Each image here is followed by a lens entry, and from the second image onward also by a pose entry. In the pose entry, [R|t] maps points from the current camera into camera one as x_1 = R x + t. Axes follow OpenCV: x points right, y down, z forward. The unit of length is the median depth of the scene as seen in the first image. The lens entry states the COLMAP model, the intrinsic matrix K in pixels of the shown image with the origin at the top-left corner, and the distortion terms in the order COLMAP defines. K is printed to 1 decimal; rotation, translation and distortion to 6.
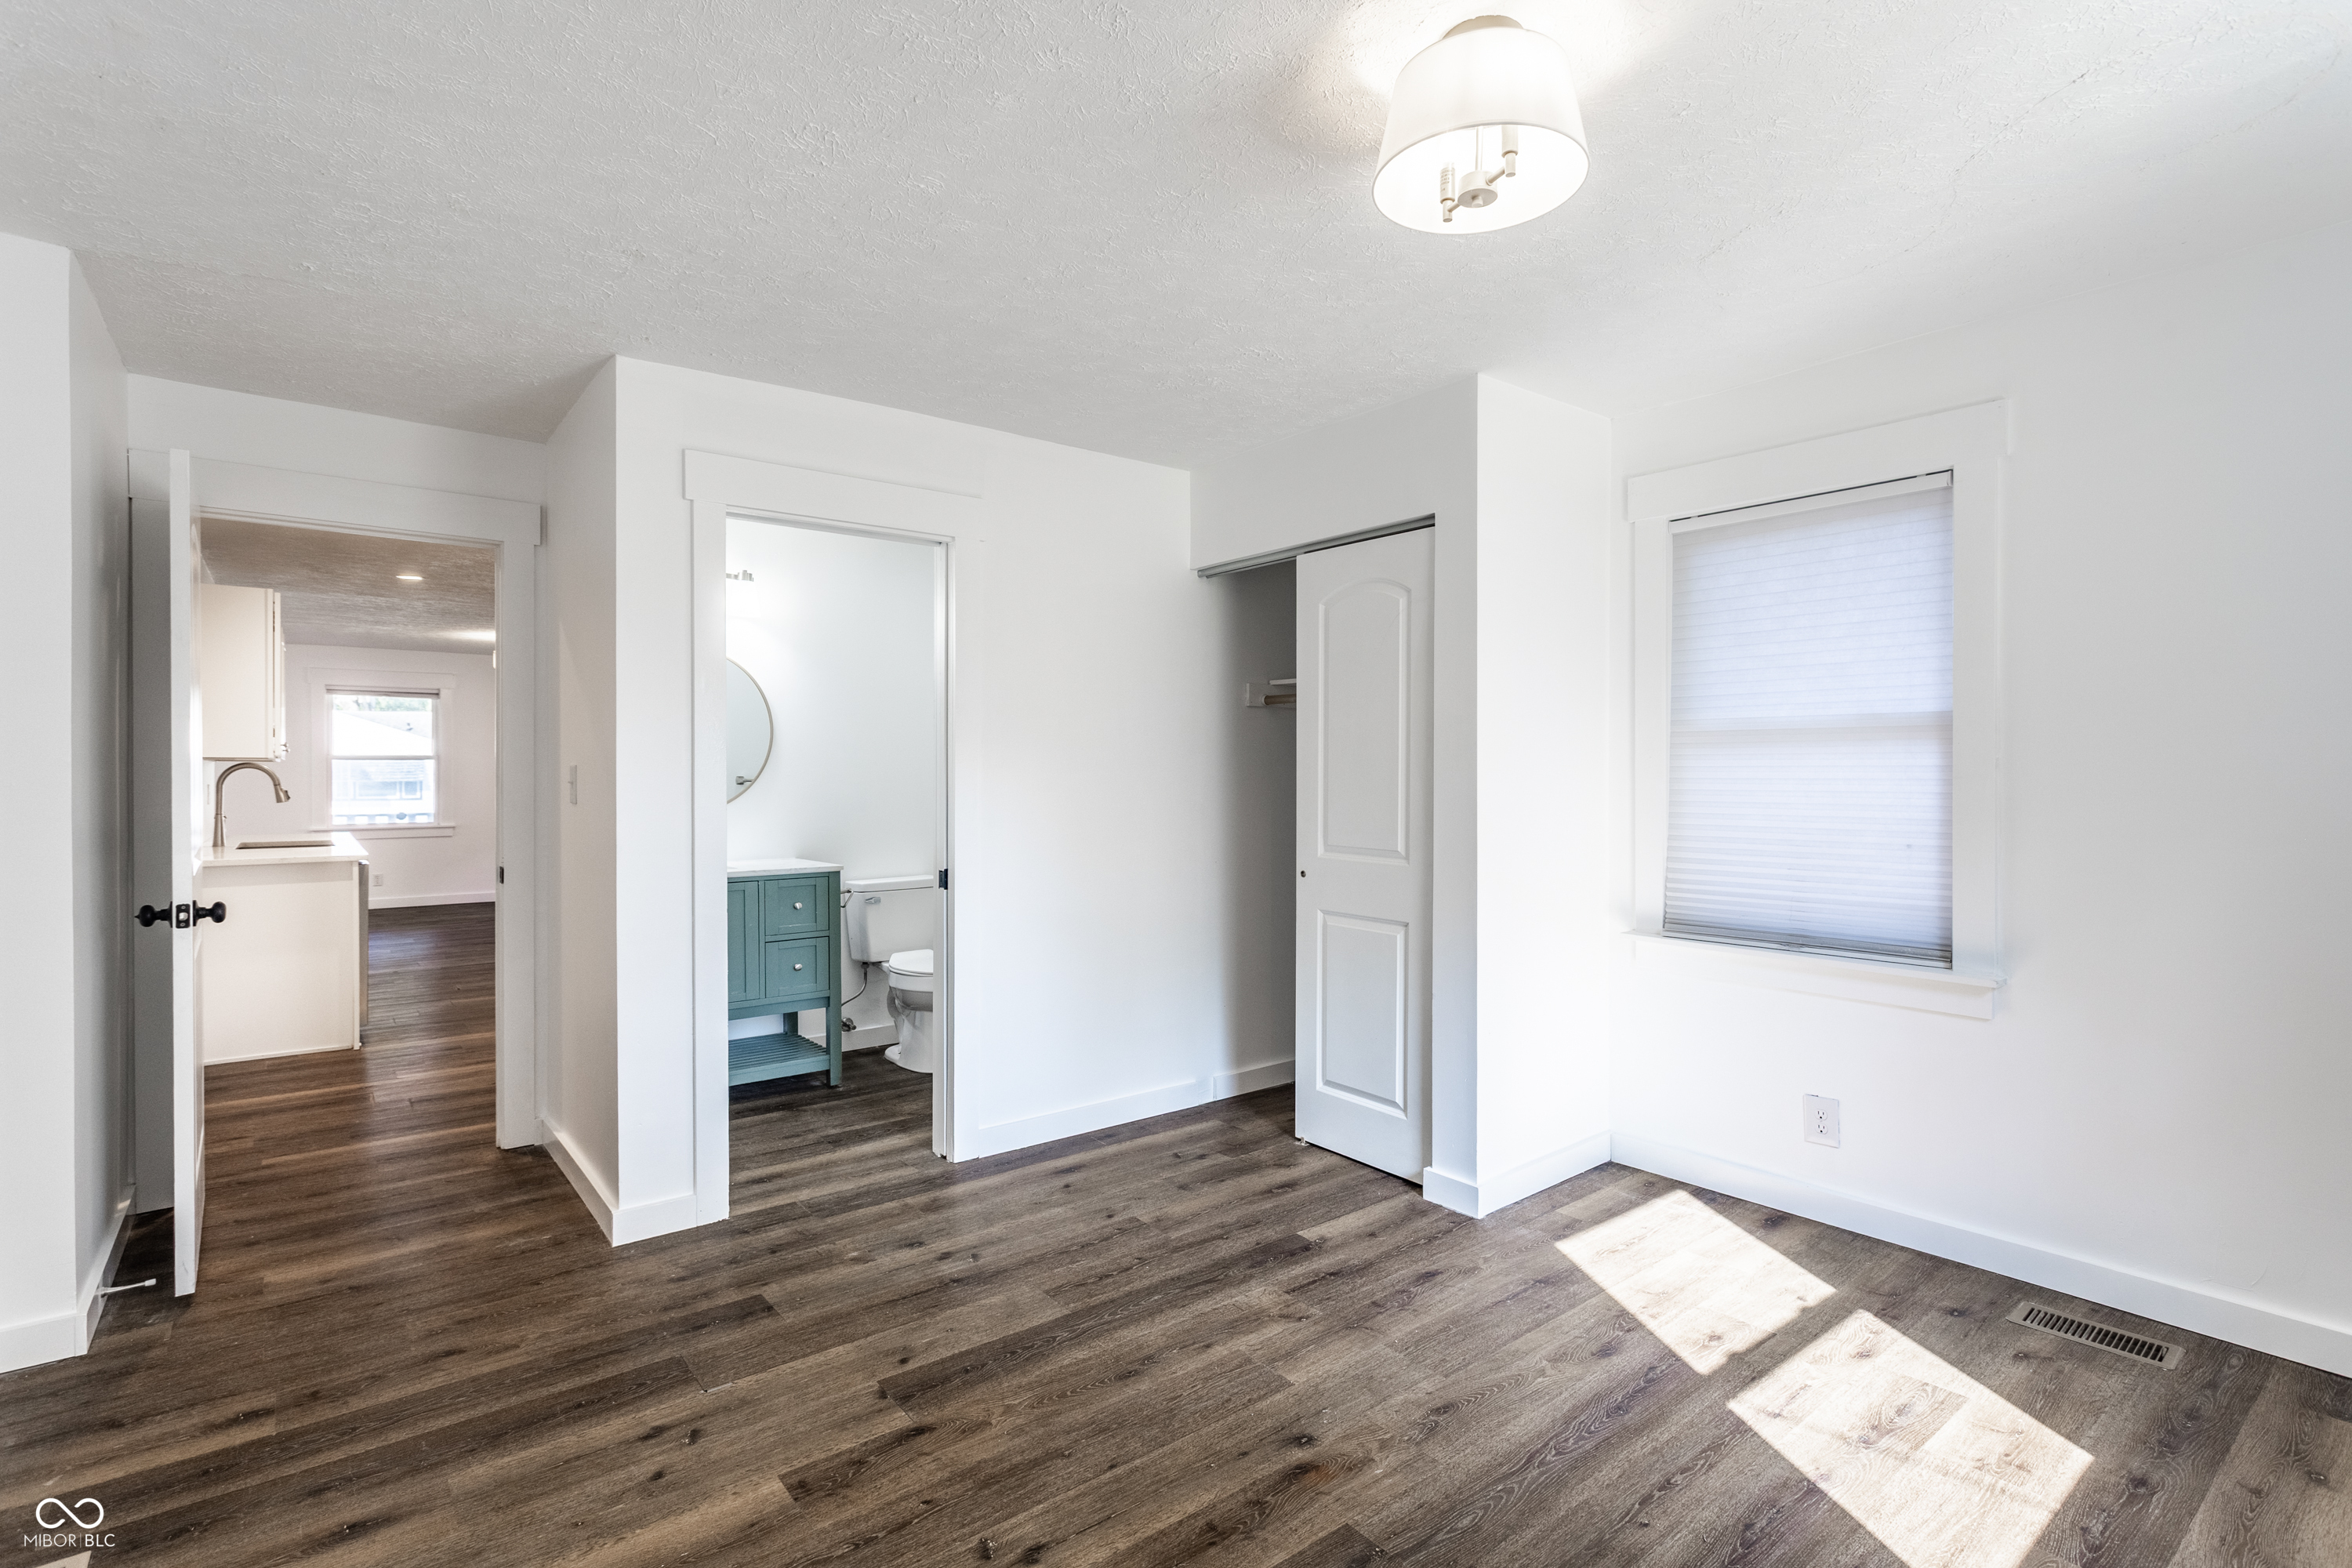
lens RADIAL K [[1134.7, 0, 1194.5], [0, 1134.7, 774.9], [0, 0, 1]] dist [0.002900, 0.000680]
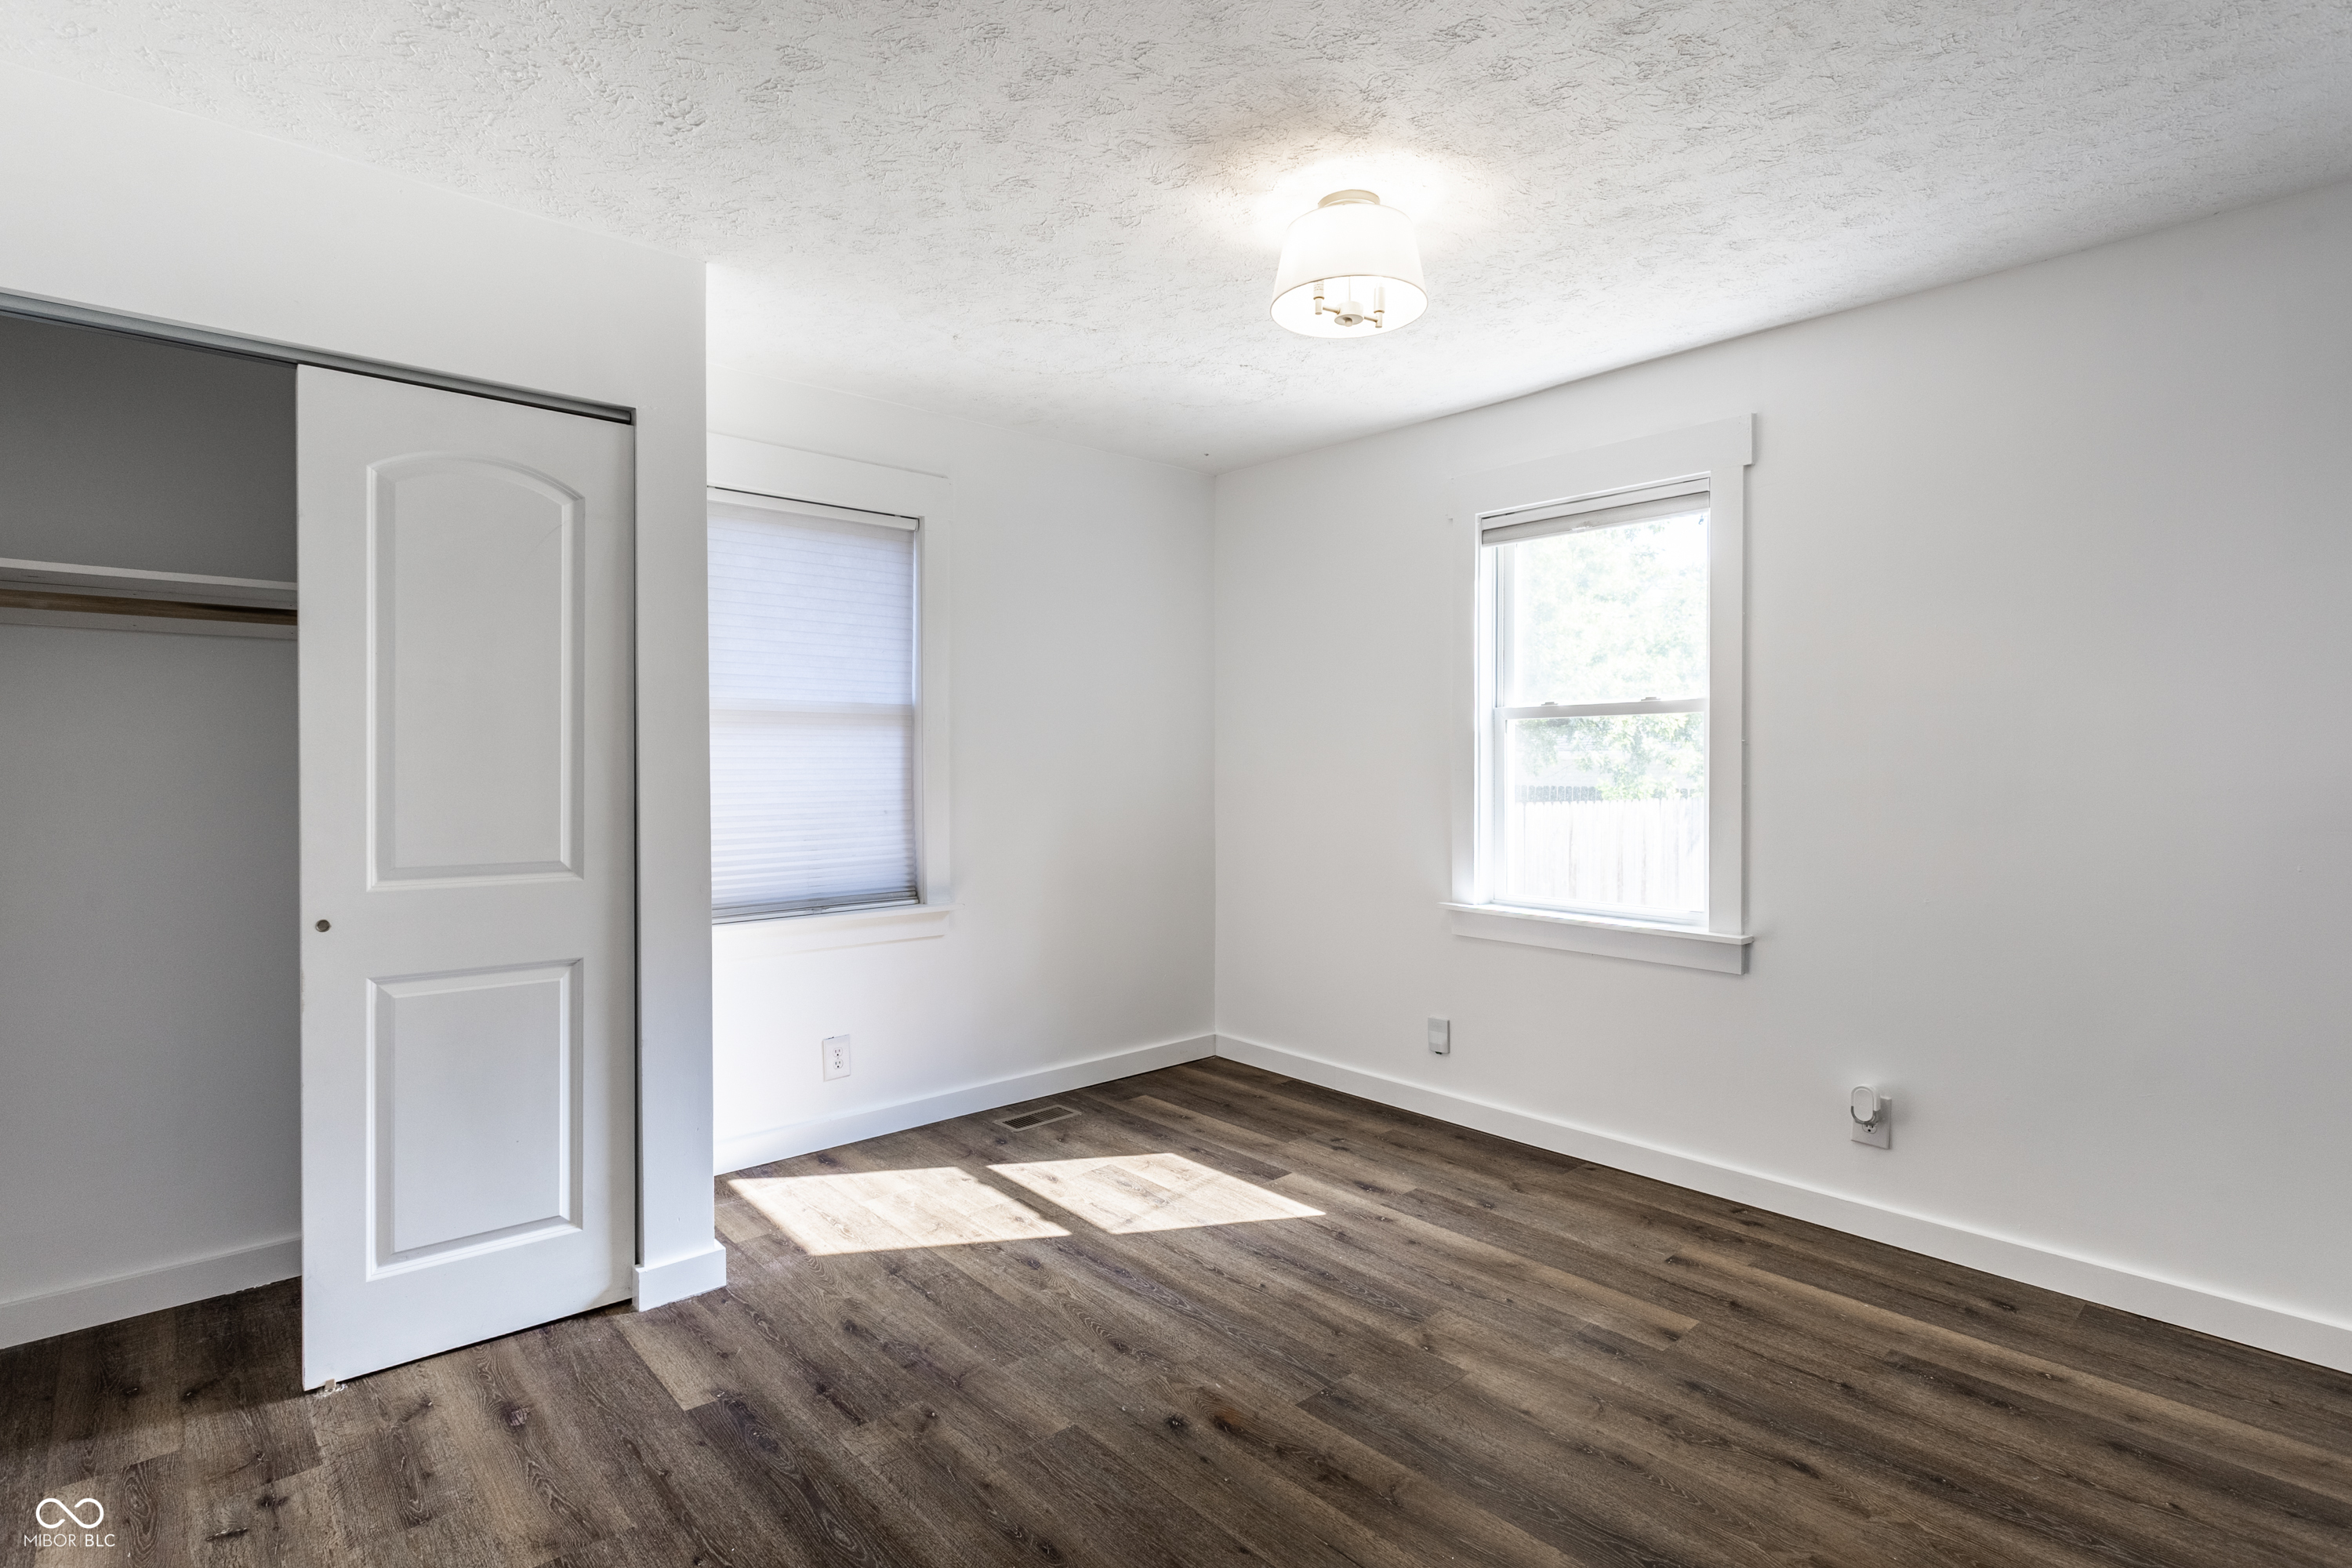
lens RADIAL K [[1134.7, 0, 1194.5], [0, 1134.7, 774.9], [0, 0, 1]] dist [0.002900, 0.000680]
pose [[-0.063844, -0.015843, 0.997834, -0.663985], [-0.000696, 0.999874, 0.015830, 0.002028], [-0.997960, 0.000316, -0.063847, 0.783217]]
